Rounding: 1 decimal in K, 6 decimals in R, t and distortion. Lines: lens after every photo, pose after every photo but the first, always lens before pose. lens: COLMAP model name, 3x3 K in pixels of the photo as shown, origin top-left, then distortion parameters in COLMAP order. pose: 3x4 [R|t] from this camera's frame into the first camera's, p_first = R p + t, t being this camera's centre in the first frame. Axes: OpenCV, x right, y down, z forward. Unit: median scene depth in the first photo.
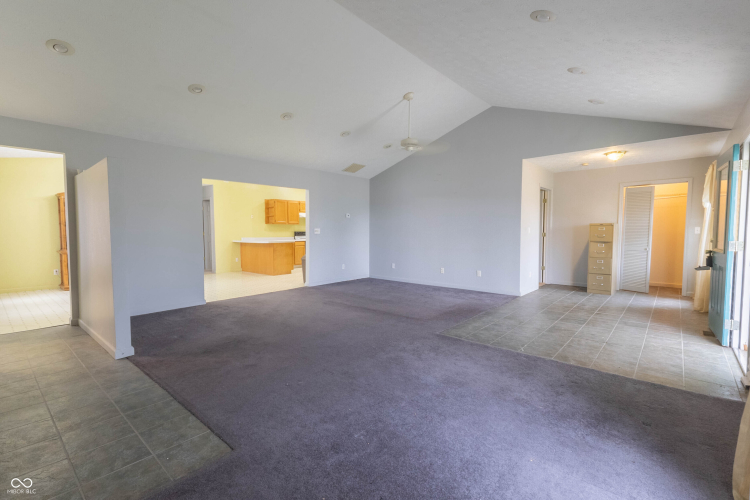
lens RADIAL K [[348.3, 0, 377.9], [0, 348.3, 250.0], [0, 0, 1]] dist [0.002517, 0.000225]
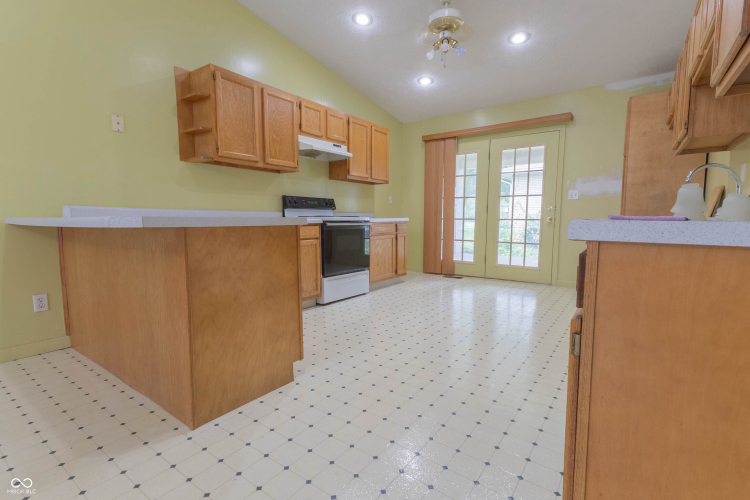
lens RADIAL K [[348.3, 0, 377.6], [0, 348.3, 248.6], [0, 0, 1]] dist [0.002517, 0.000225]
pose [[0.996021, -0.009661, 0.088596, -0.193940], [0.006699, 0.999411, 0.033667, -0.013324], [-0.088869, -0.032939, 0.995499, 0.711411]]
